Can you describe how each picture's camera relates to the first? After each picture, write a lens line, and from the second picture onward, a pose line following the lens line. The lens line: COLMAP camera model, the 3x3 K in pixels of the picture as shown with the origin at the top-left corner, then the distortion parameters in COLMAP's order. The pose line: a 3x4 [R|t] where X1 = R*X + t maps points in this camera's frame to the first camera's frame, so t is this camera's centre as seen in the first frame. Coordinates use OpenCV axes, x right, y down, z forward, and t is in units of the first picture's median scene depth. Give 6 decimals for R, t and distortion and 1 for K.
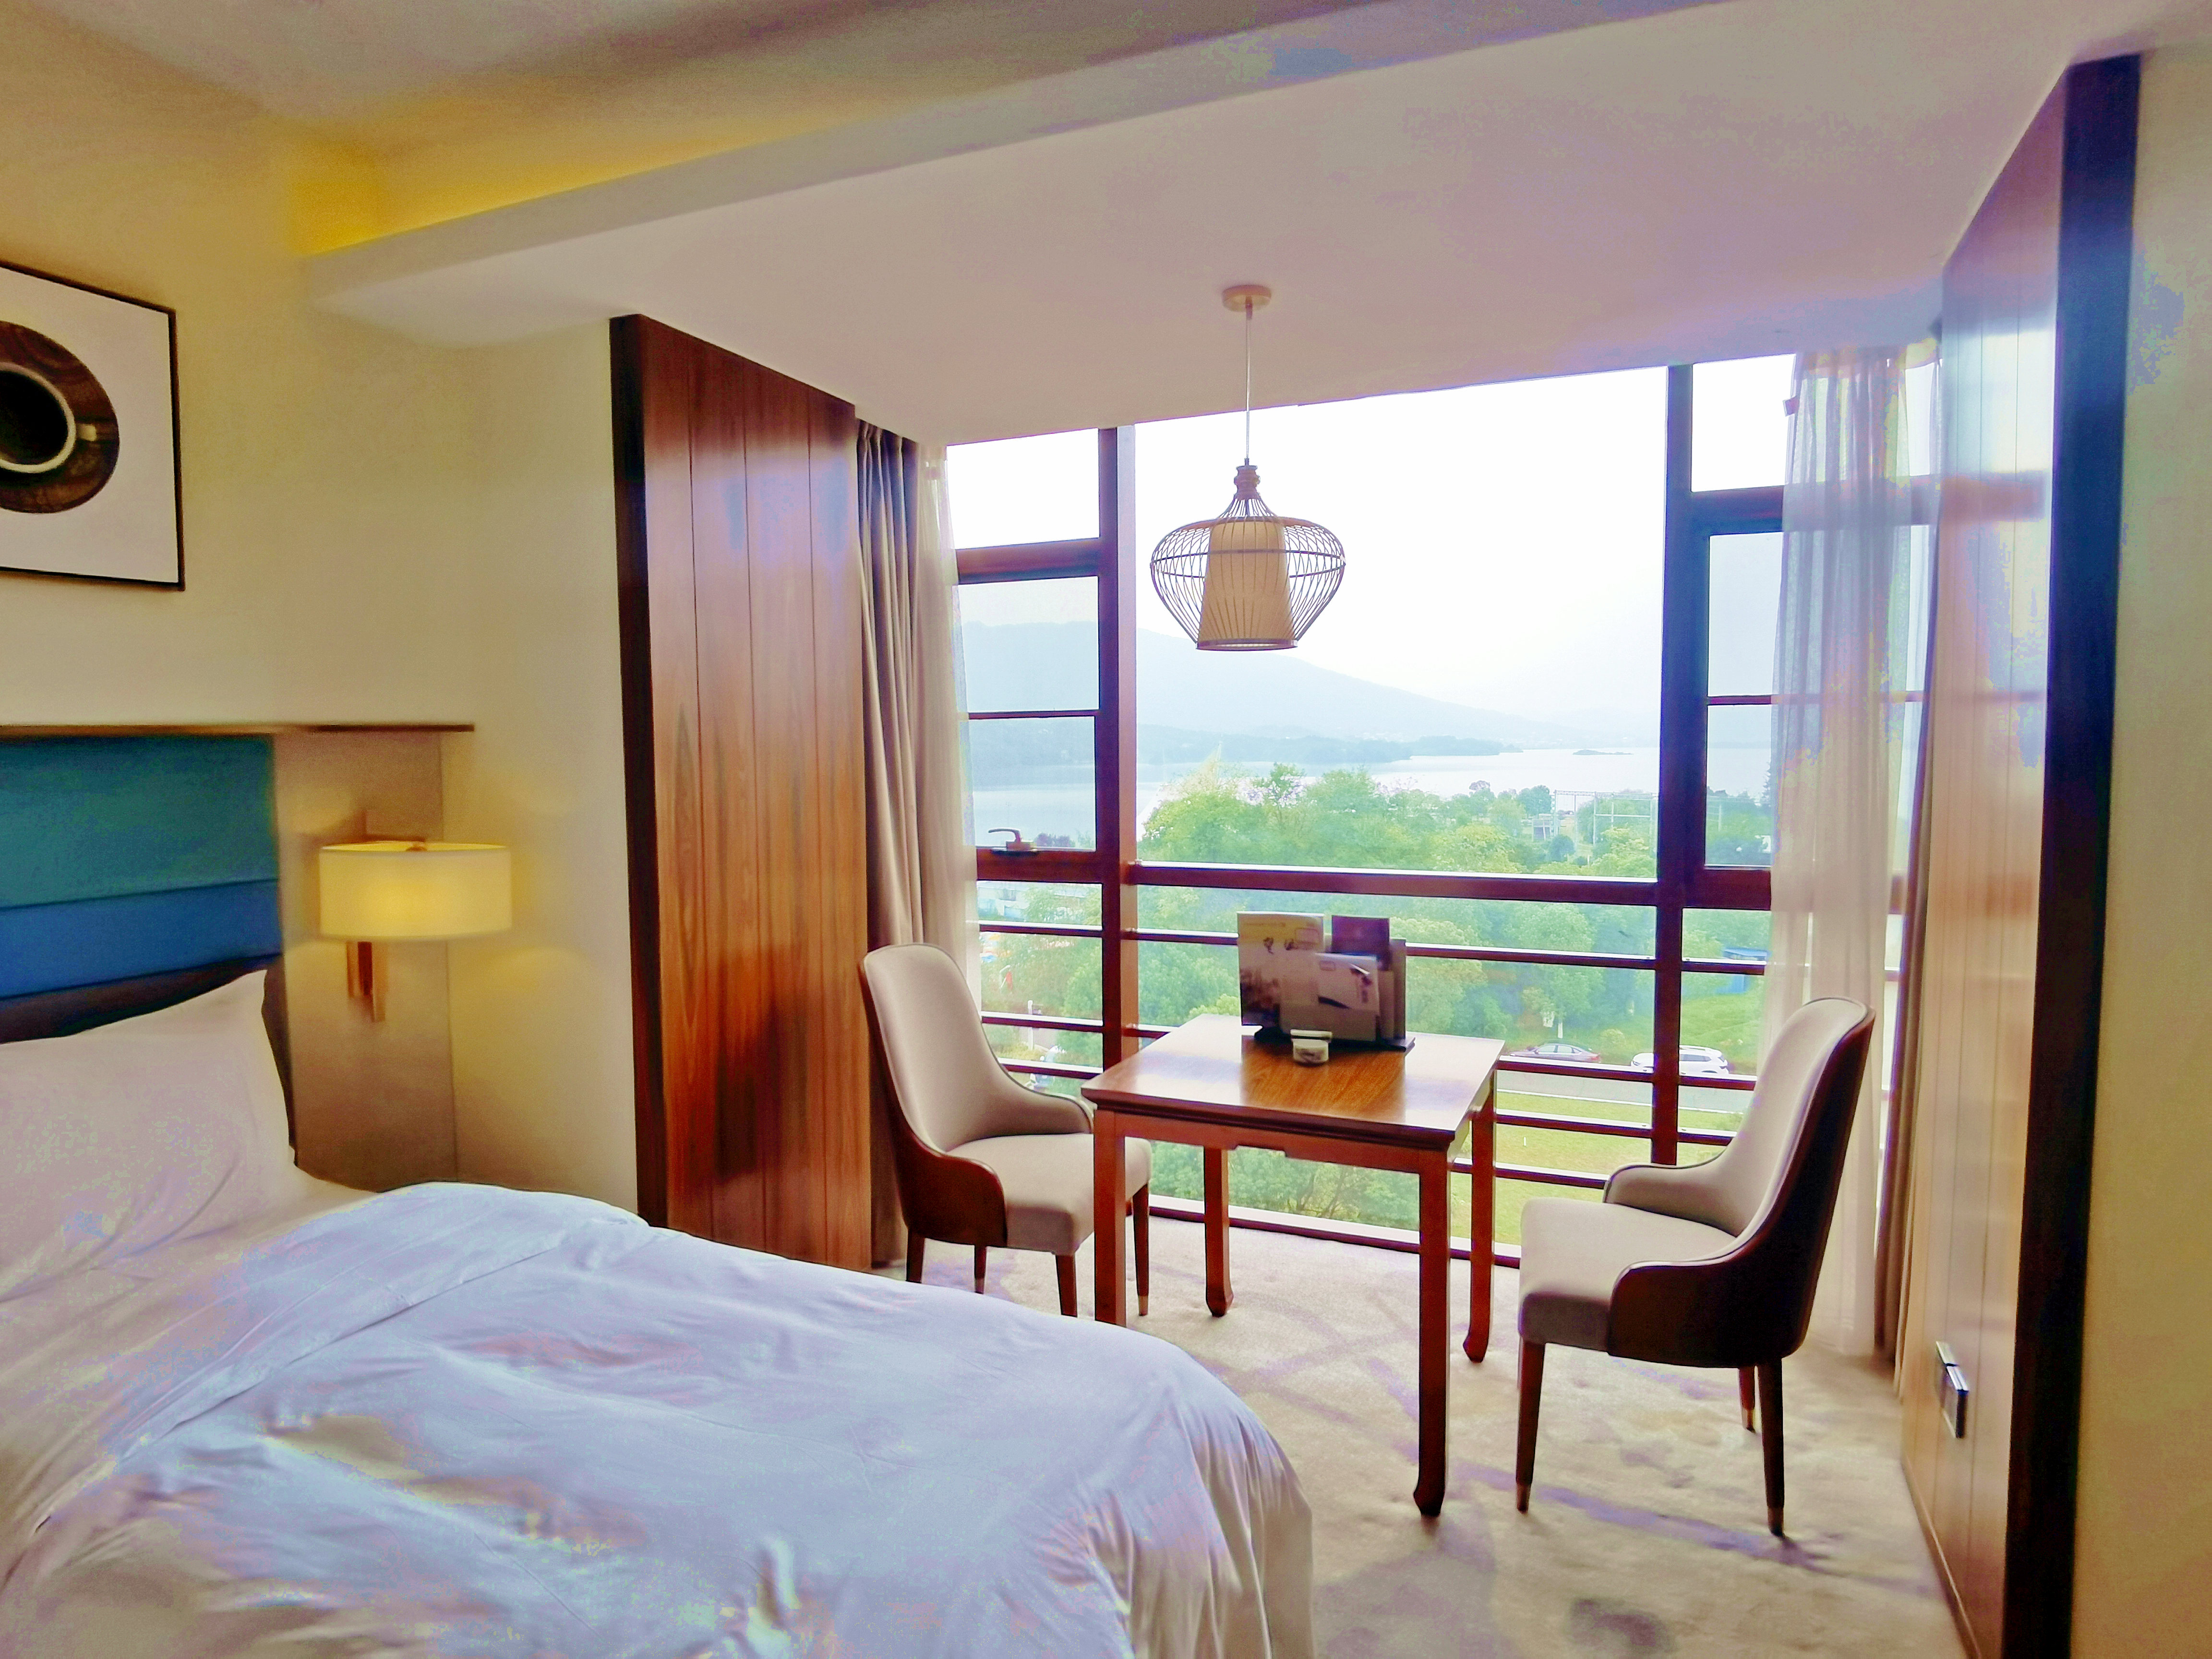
lens RADIAL K [[1291.5, 0, 1106.0], [0, 1291.5, 829.5], [0, 0, 1]] dist [-0.002279, -0.002750]
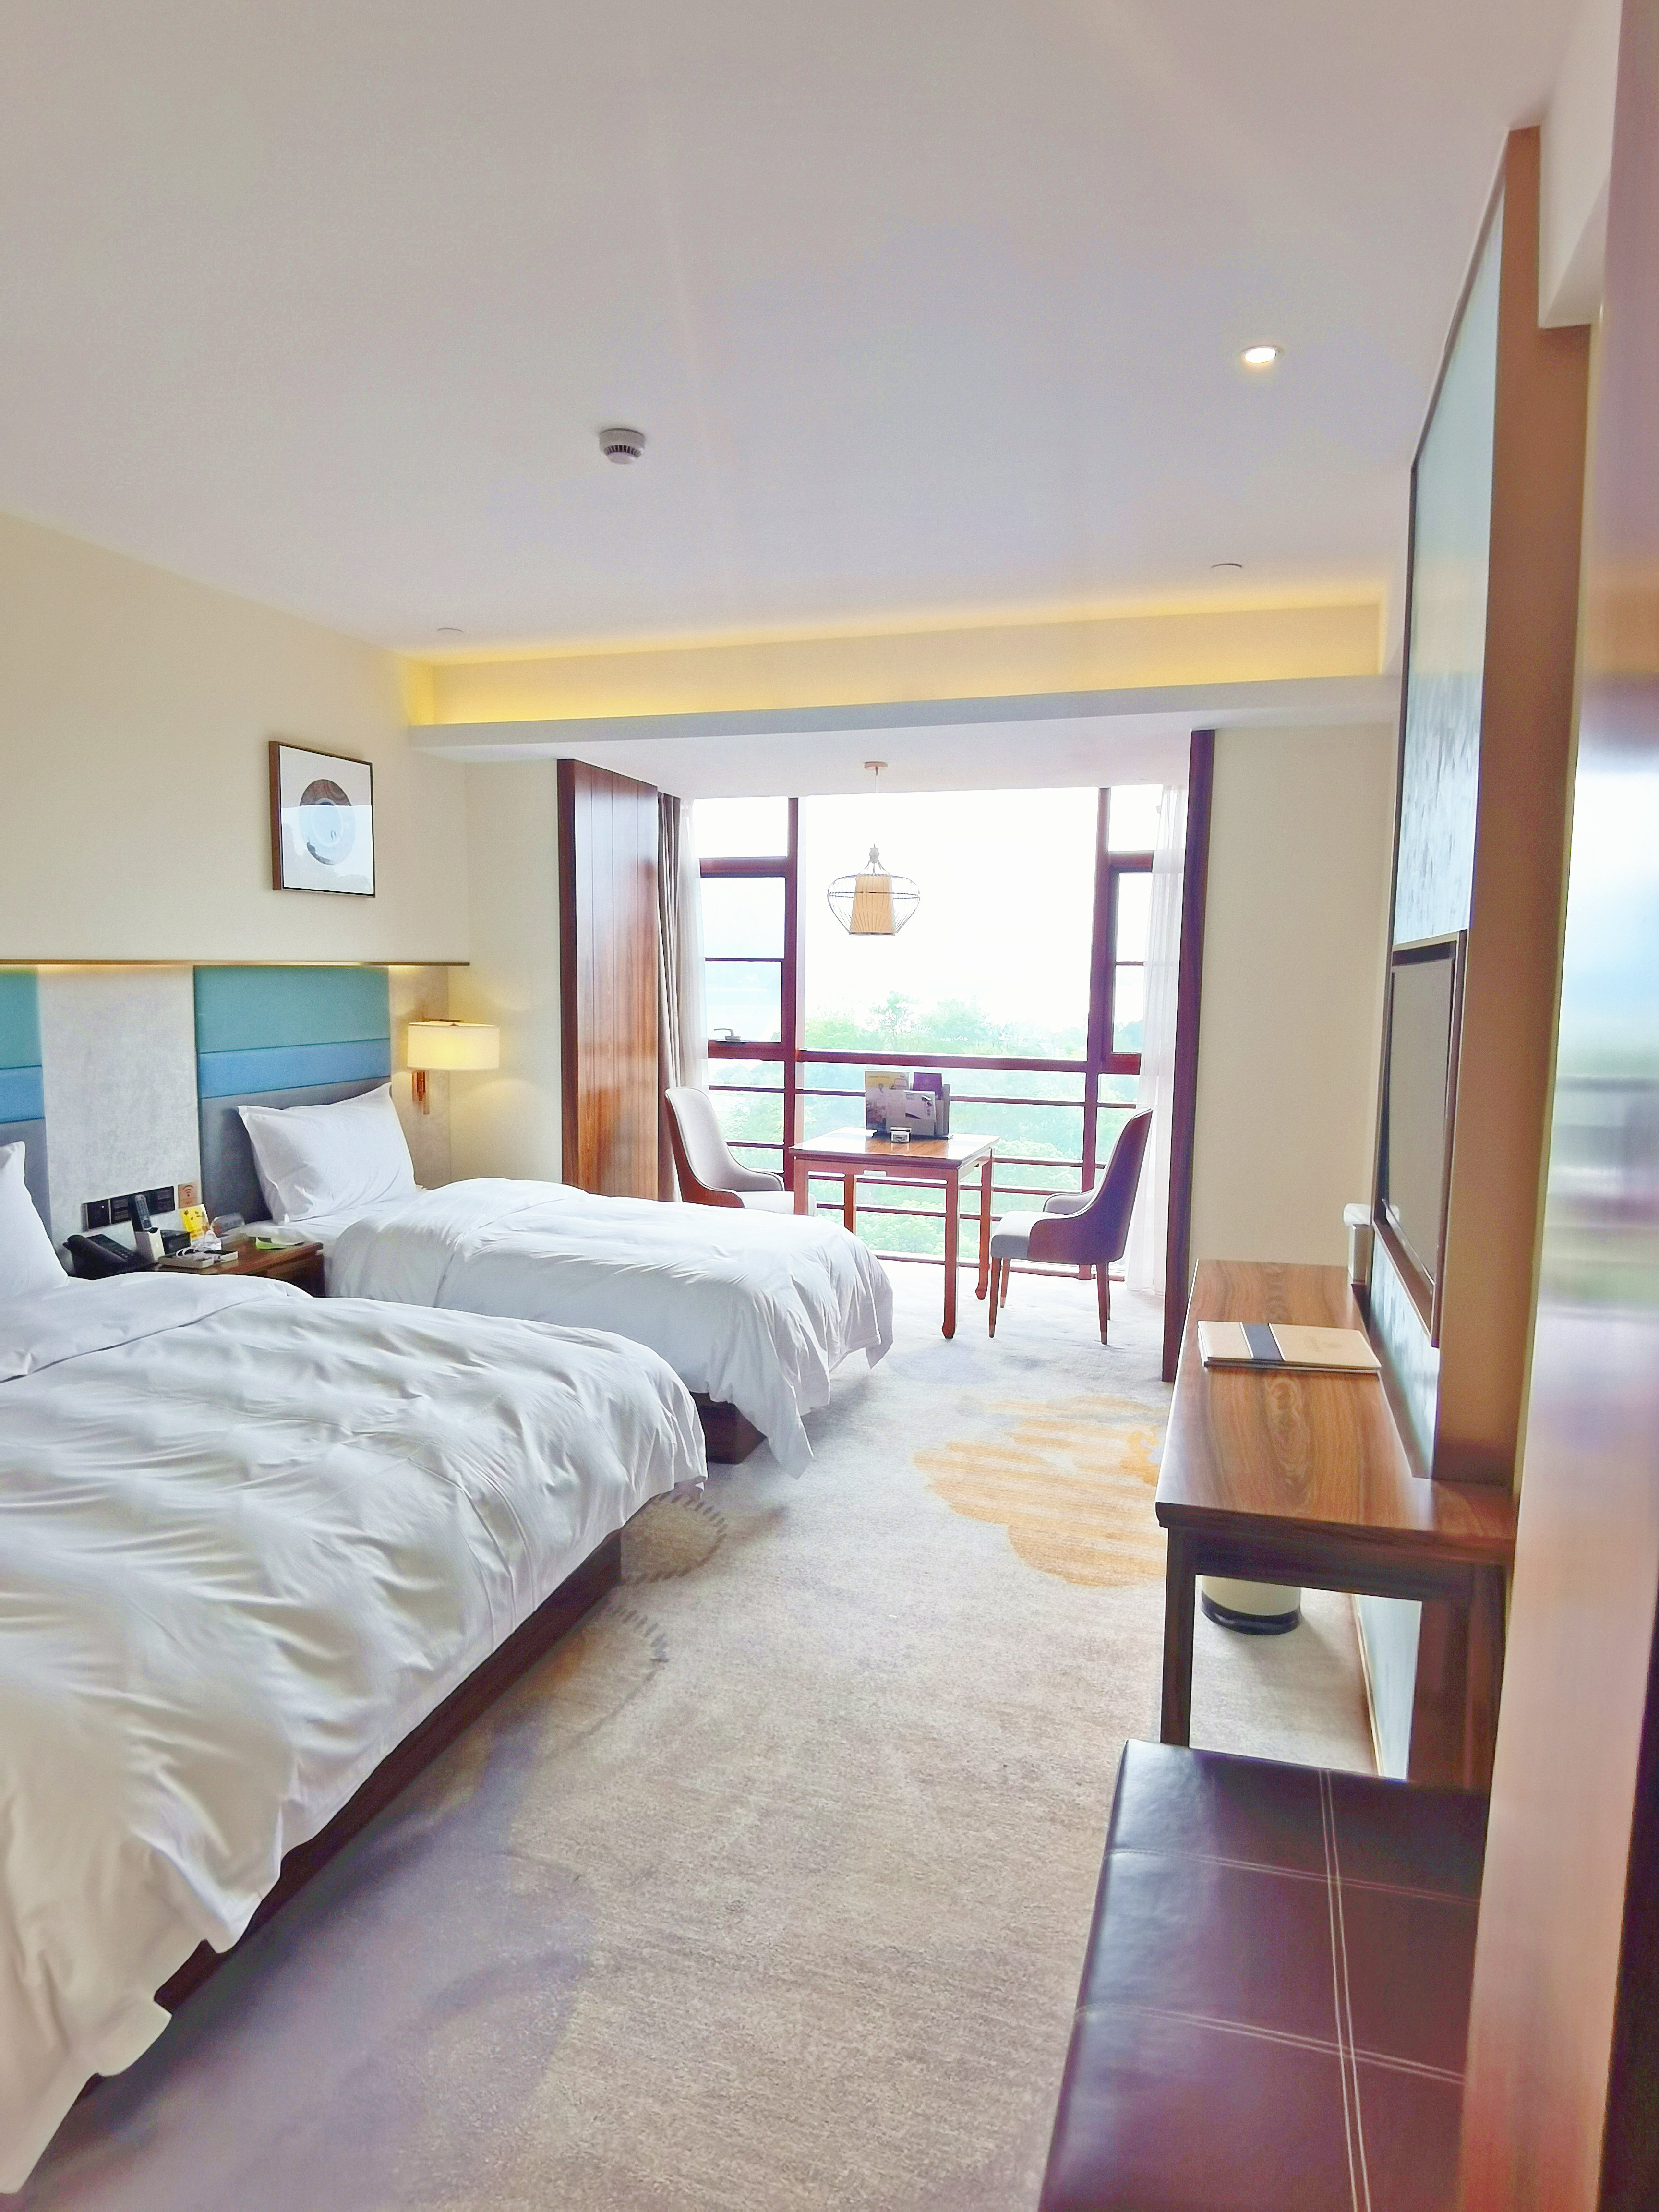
lens RADIAL K [[1291.5, 0, 856.8], [0, 1291.5, 1106.8], [0, 0, 1]] dist [-0.002279, -0.002750]
pose [[0.994460, 0.013582, 0.104239, -0.109858], [-0.017669, 0.999107, 0.038392, 0.046019], [-0.103624, -0.040022, 0.993811, -0.911301]]
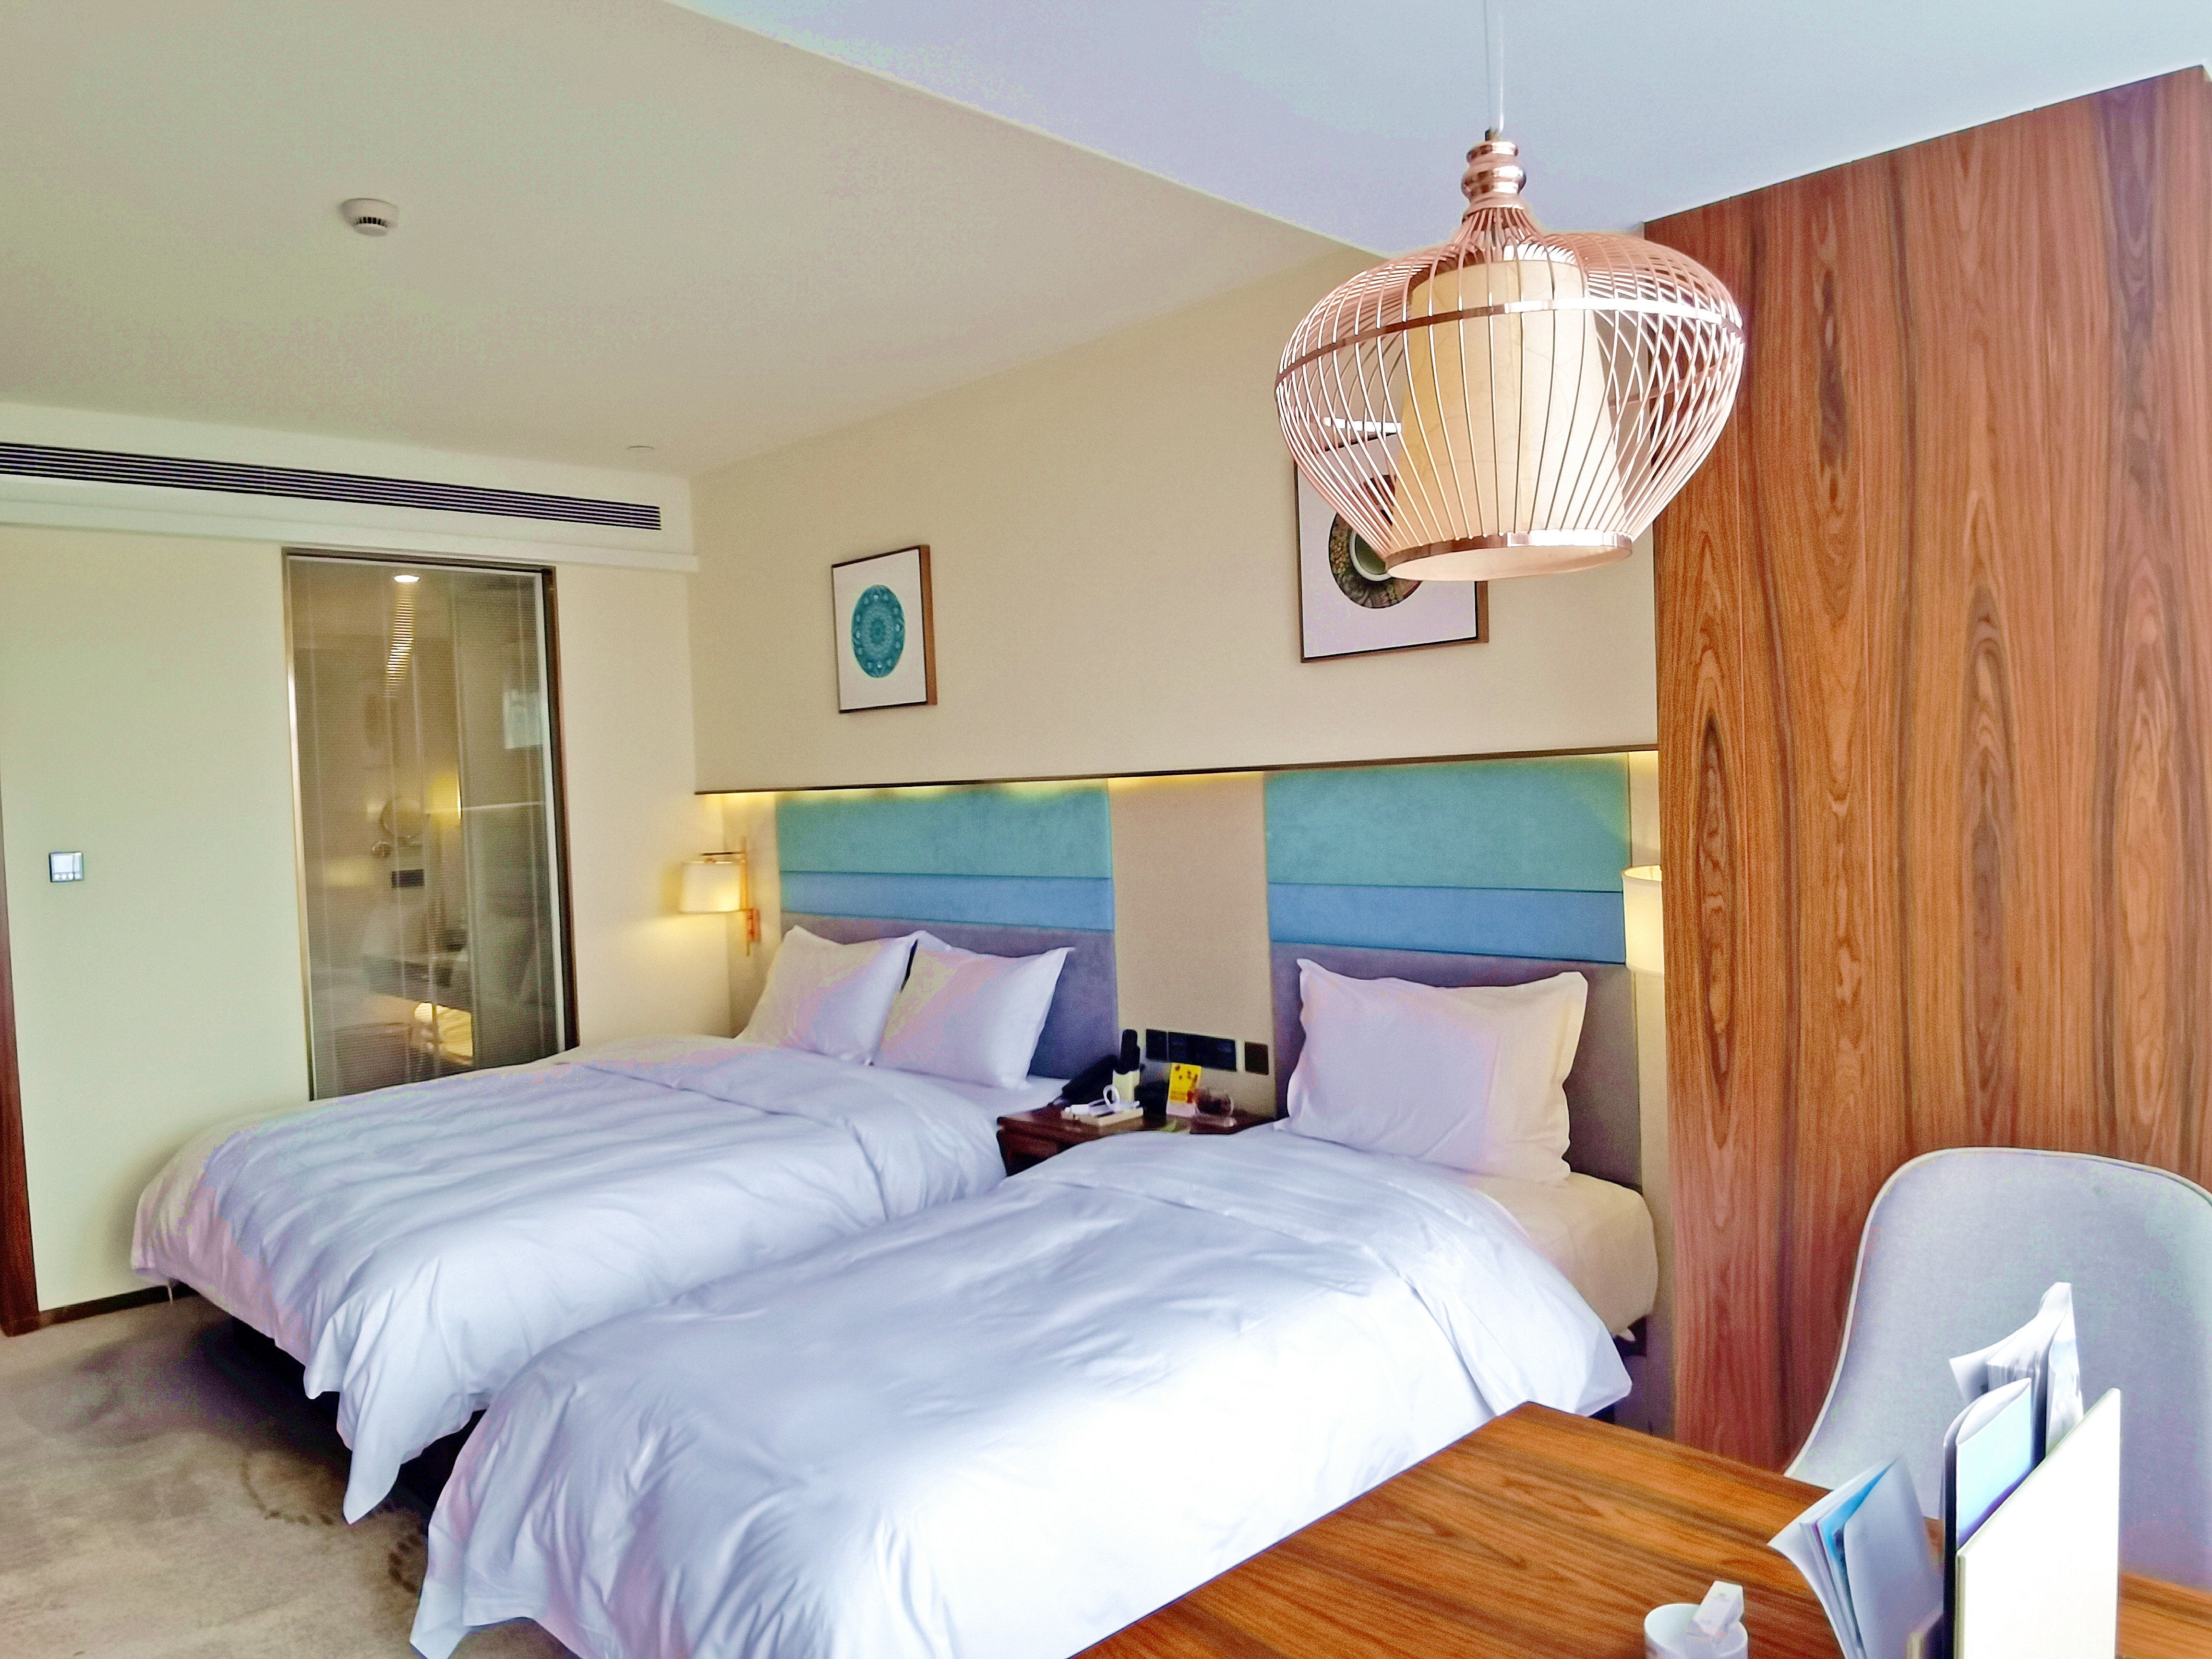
lens RADIAL K [[1483.4, 0, 1106.0], [0, 1483.4, 829.5], [0, 0, 1]] dist [0.005766, 0.001844]
pose [[-0.408955, 0.050709, -0.911144, 0.532066], [-0.014926, 0.997950, 0.062239, -0.068600], [0.912432, 0.039053, -0.407360, 0.932592]]
